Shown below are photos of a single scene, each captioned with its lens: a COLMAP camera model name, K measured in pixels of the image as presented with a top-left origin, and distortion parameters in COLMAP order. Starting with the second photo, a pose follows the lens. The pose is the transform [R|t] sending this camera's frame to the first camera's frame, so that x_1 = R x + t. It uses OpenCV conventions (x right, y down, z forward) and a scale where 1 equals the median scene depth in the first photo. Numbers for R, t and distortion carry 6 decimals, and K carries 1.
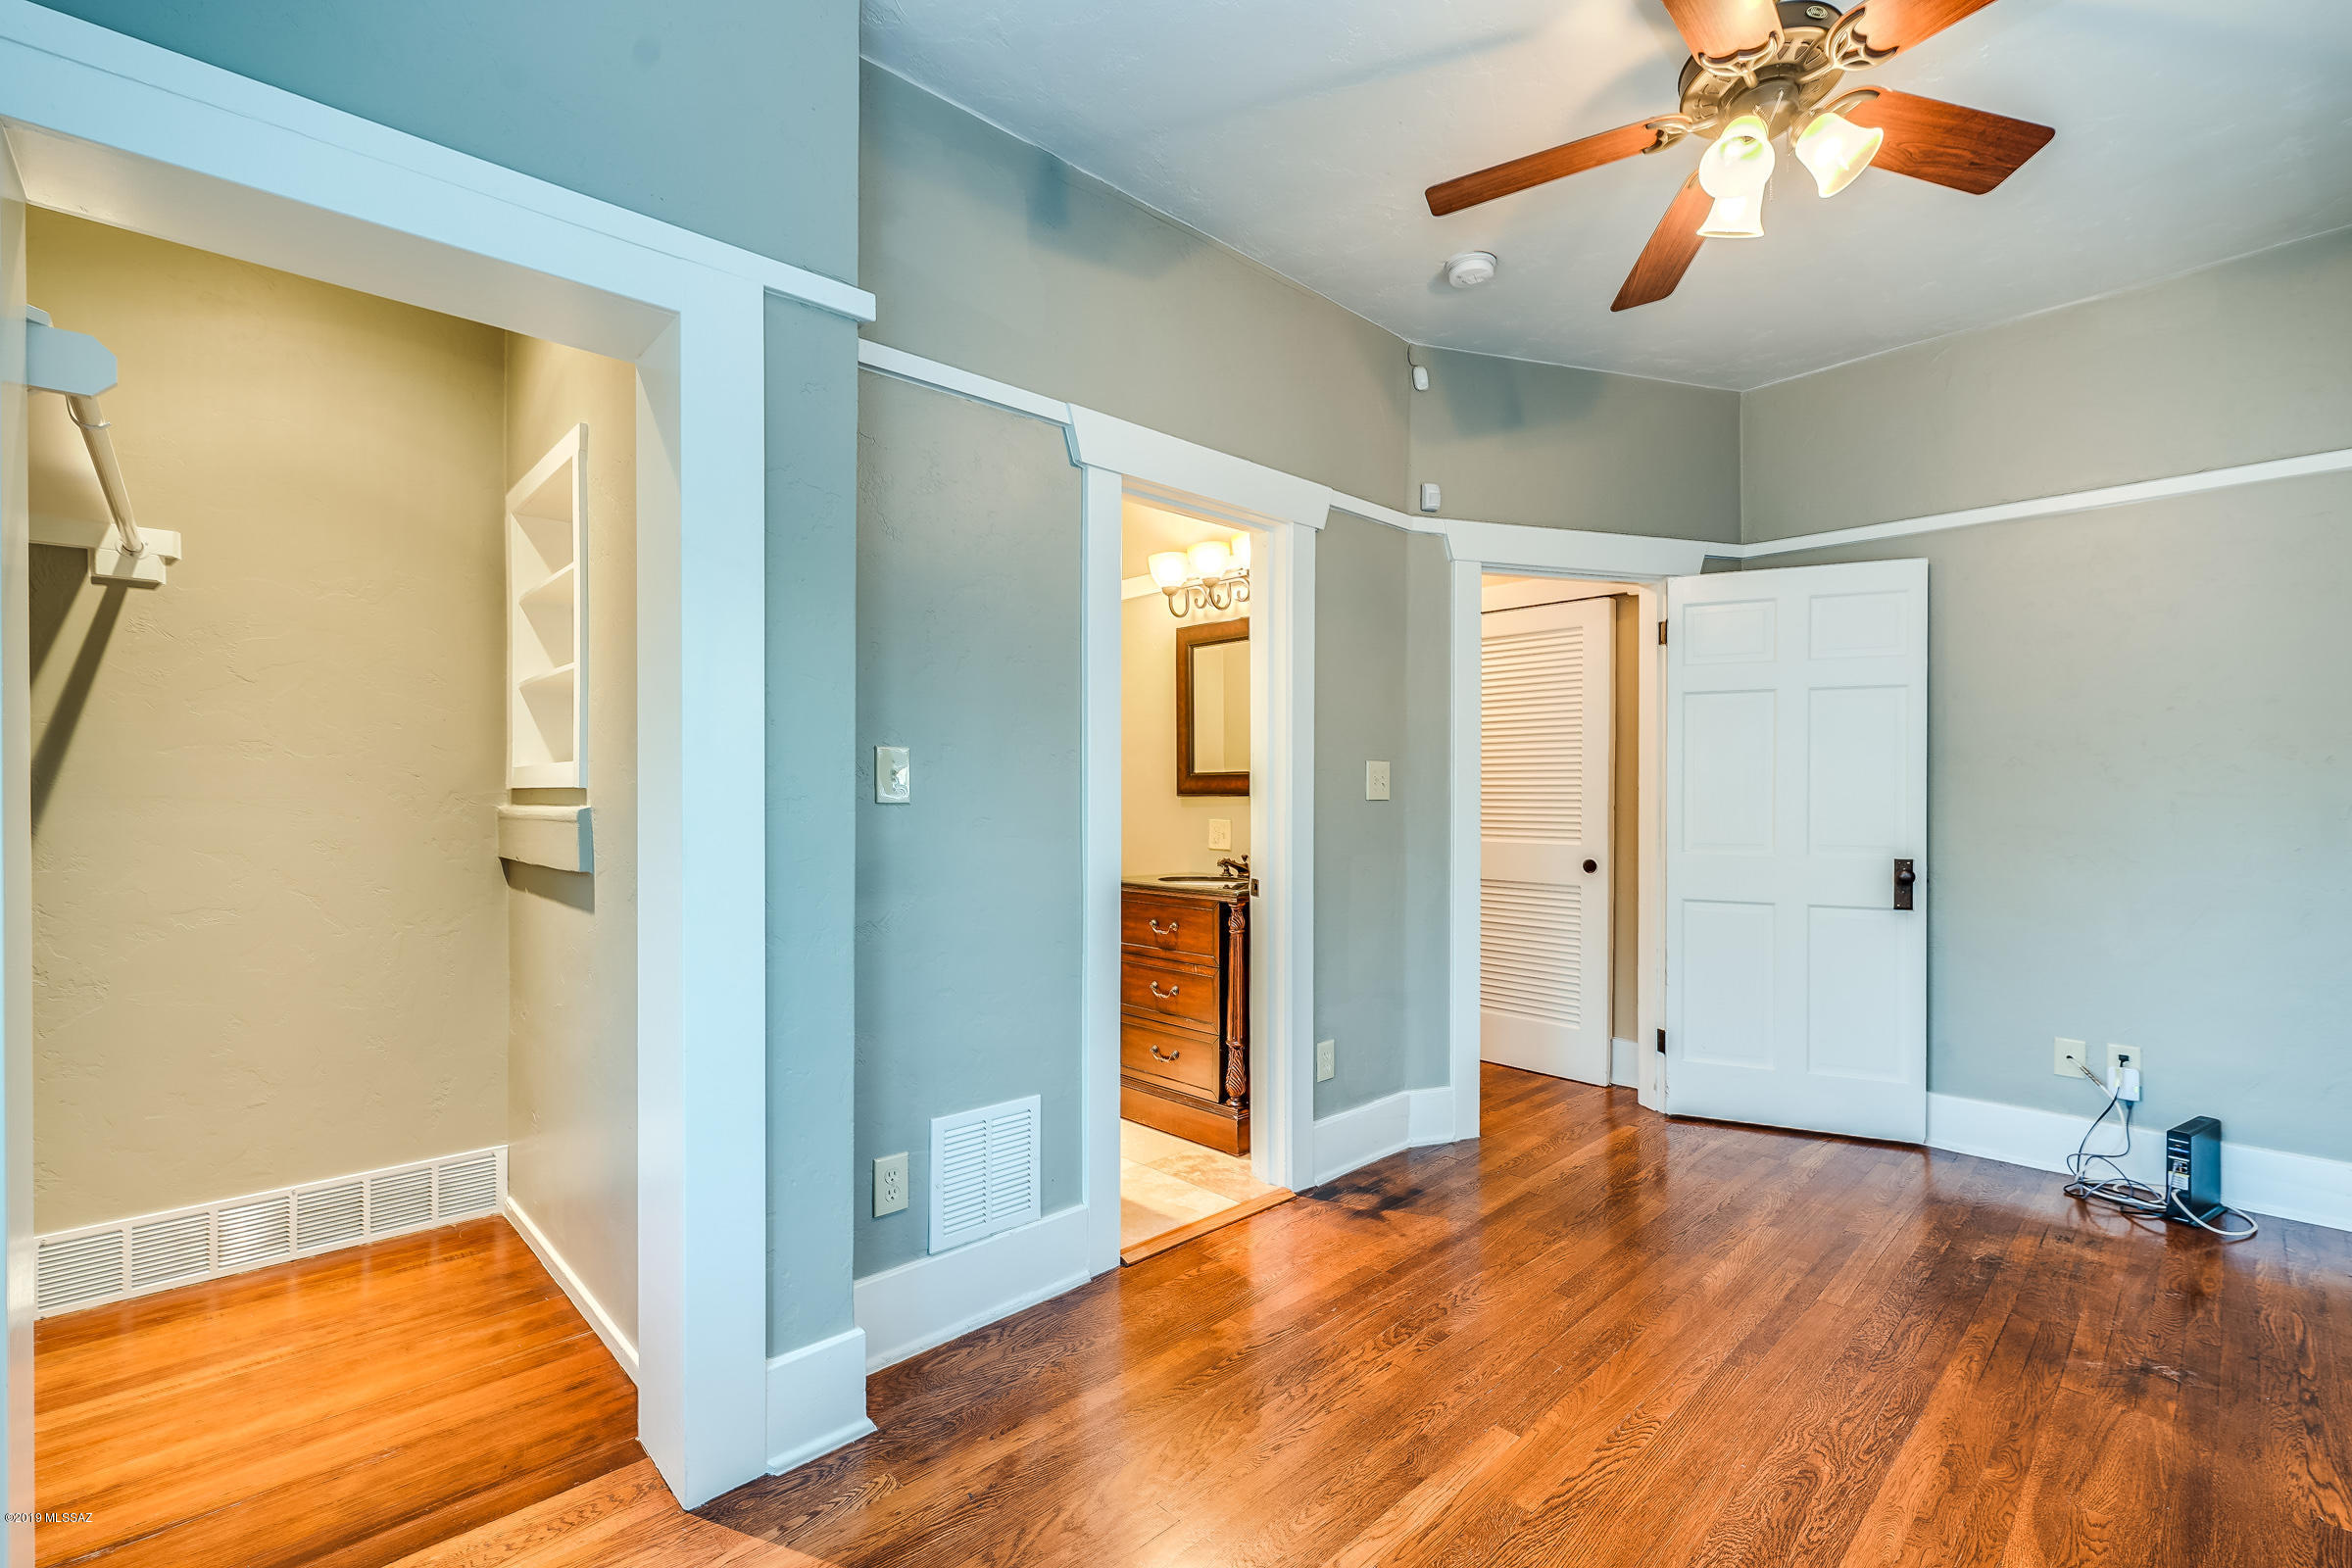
lens RADIAL K [[1035.2, 0, 1173.7], [0, 1035.2, 795.8], [0, 0, 1]] dist [-0.000645, 0.000127]
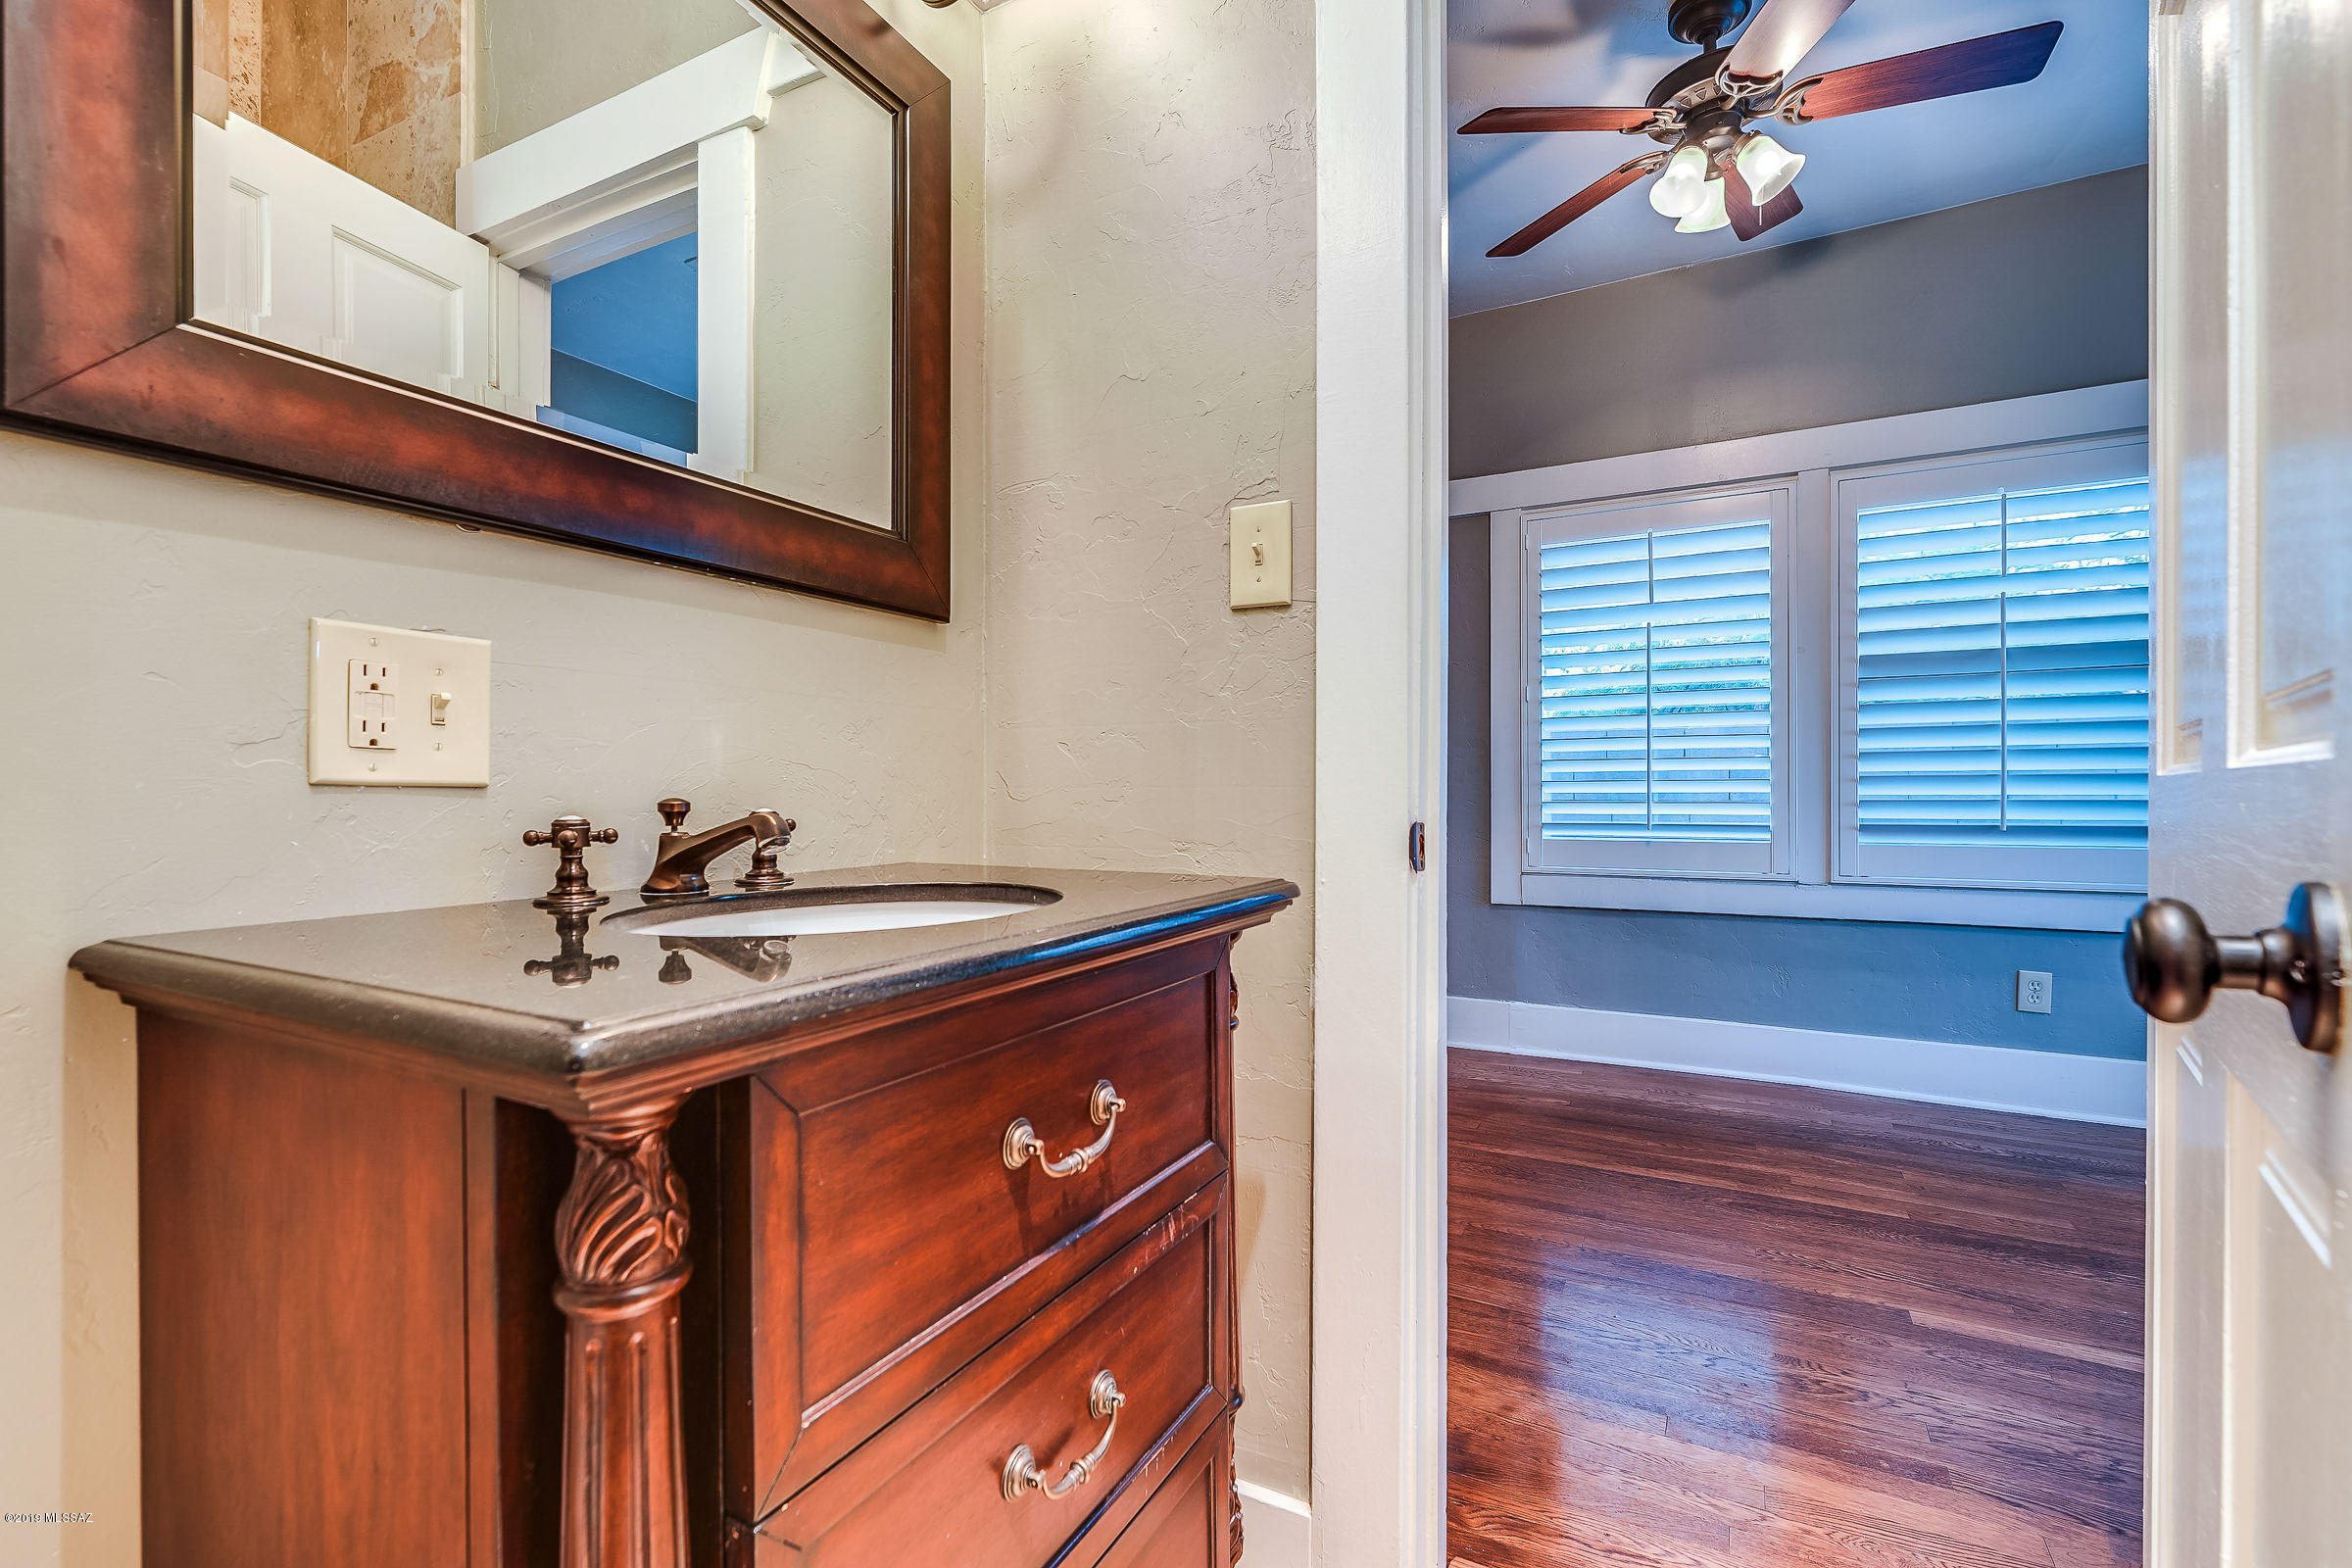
lens RADIAL K [[1035.2, 0, 1173.7], [0, 1035.2, 795.8], [0, 0, 1]] dist [-0.000645, 0.000127]
pose [[-0.301340, -0.007928, 0.953484, -0.222932], [0.003384, 0.999950, 0.009383, 0.063327], [-0.953511, 0.006054, -0.301298, 1.113803]]
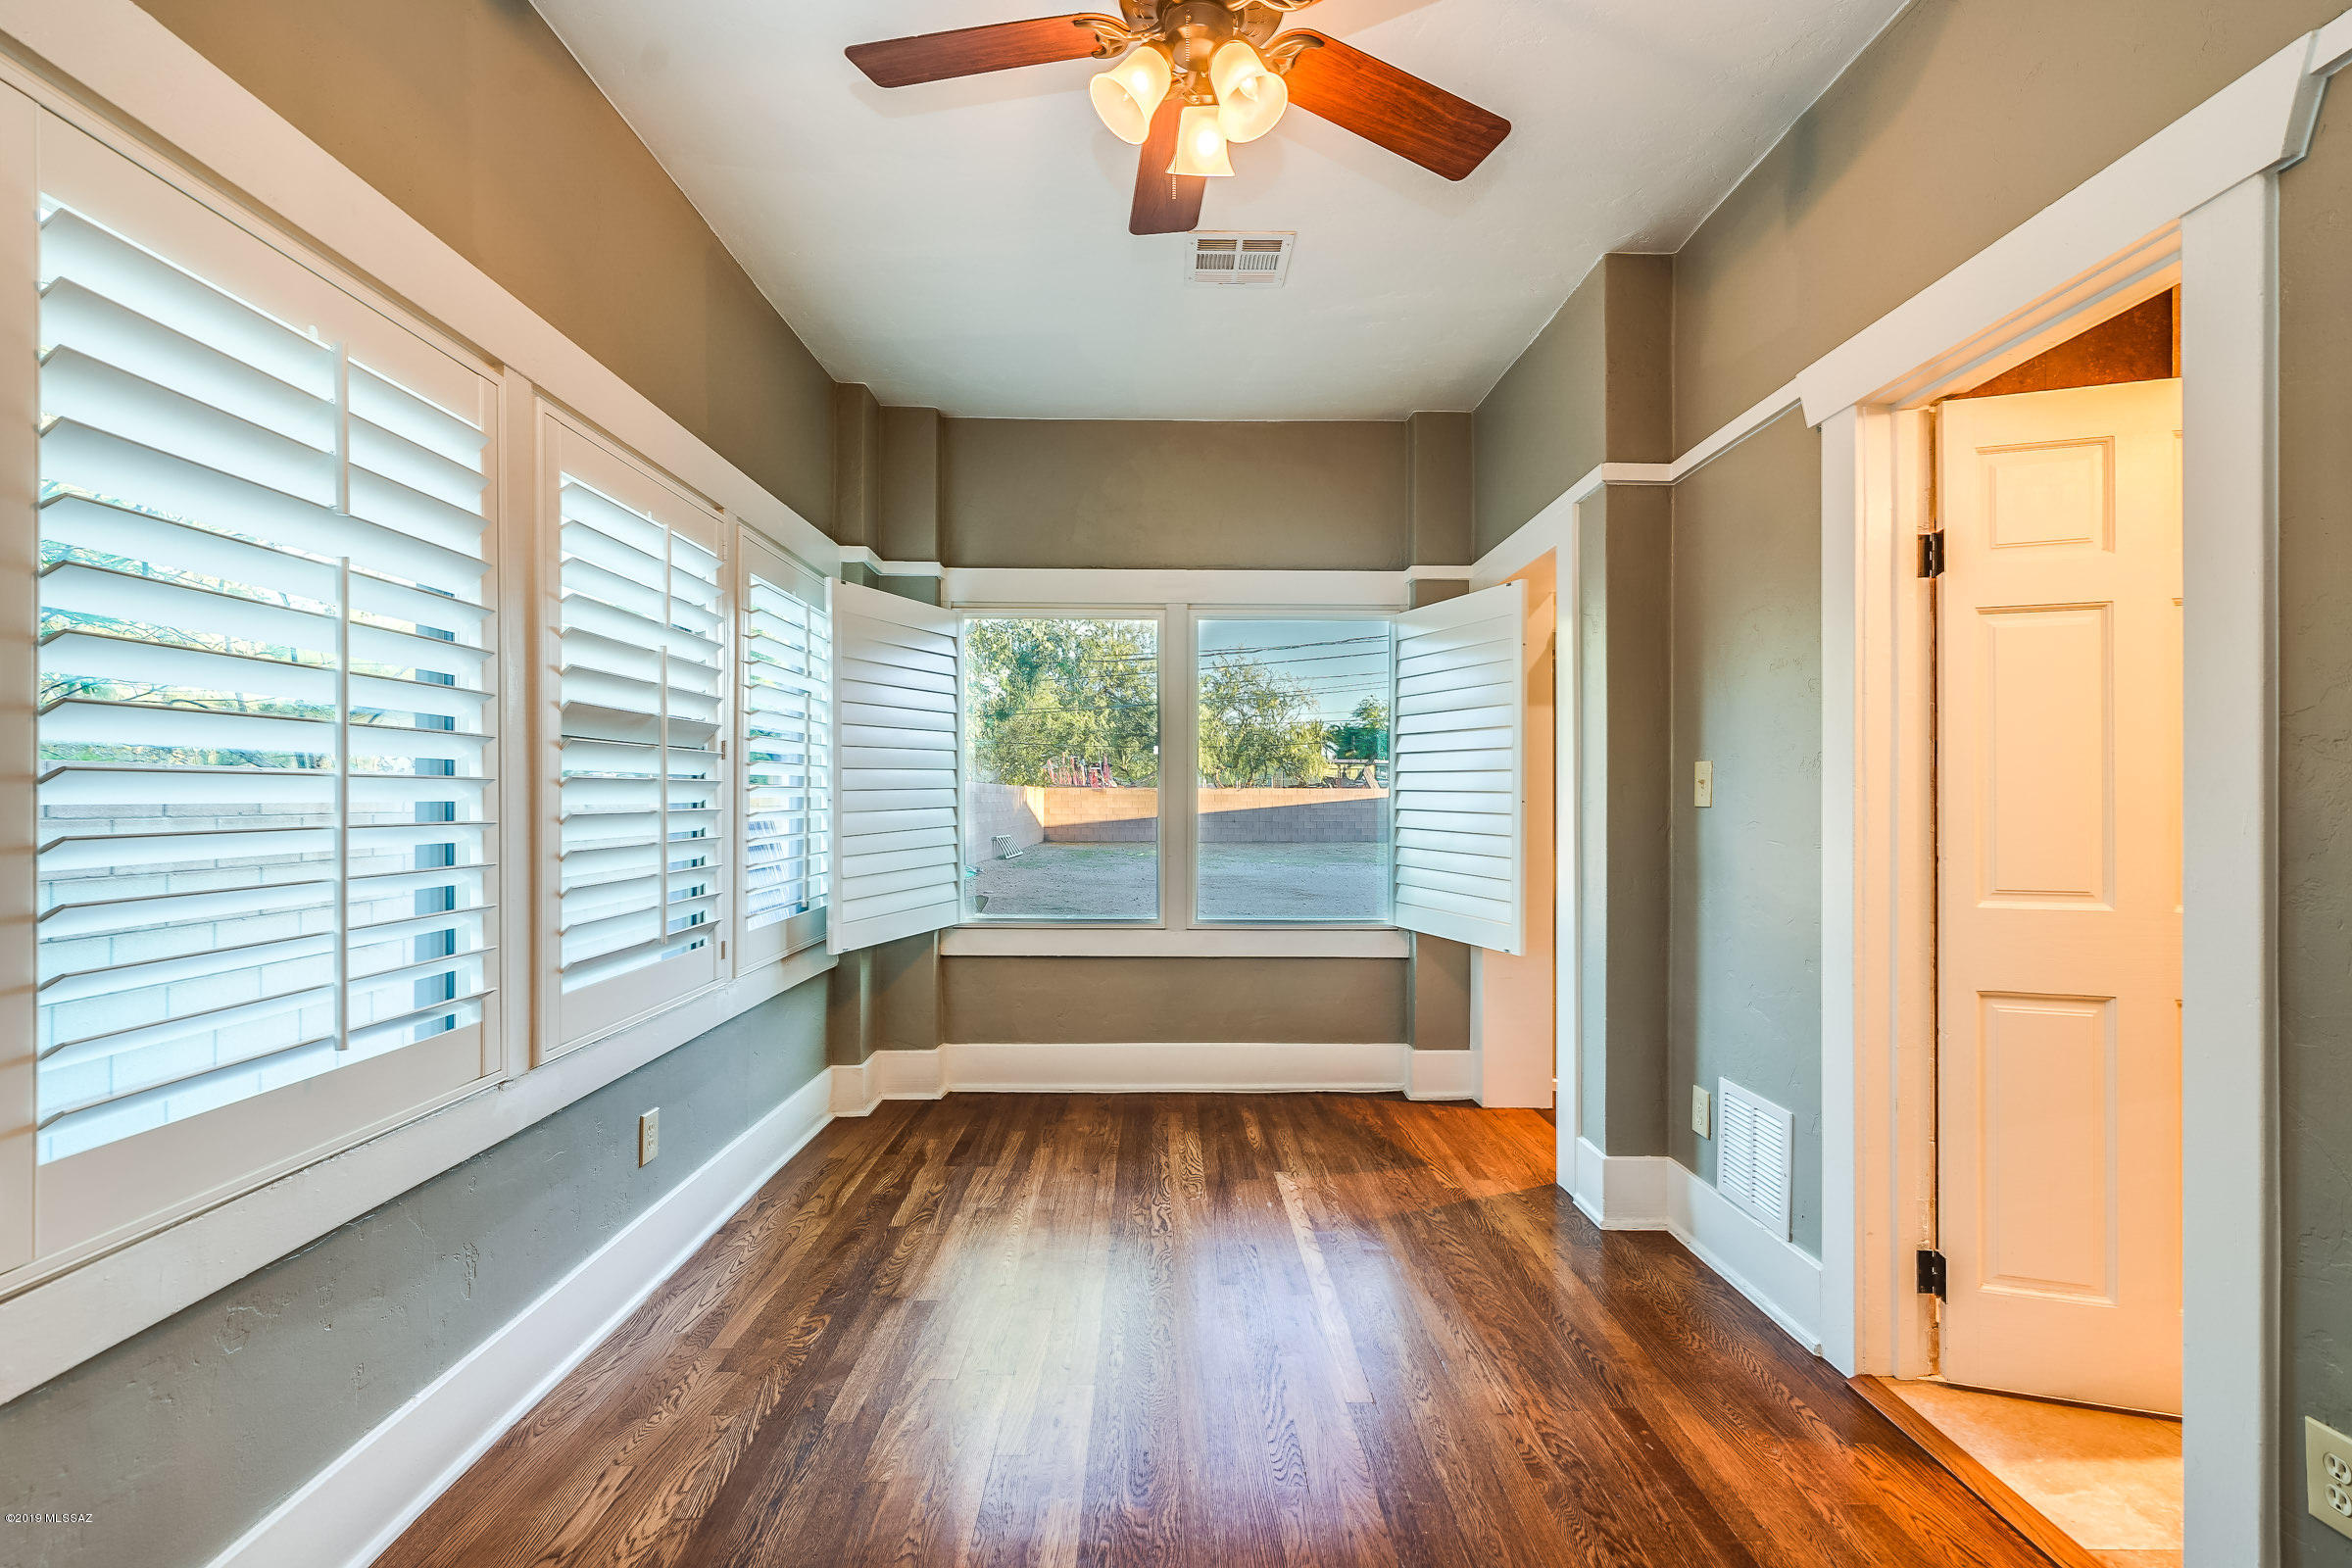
lens RADIAL K [[1035.2, 0, 1173.7], [0, 1035.2, 795.8], [0, 0, 1]] dist [-0.000645, 0.000127]
pose [[-0.684555, -0.005173, -0.728943, 0.697268], [-0.006067, 0.999981, -0.001399, 0.000251], [0.728936, 0.003465, -0.684573, 0.901145]]
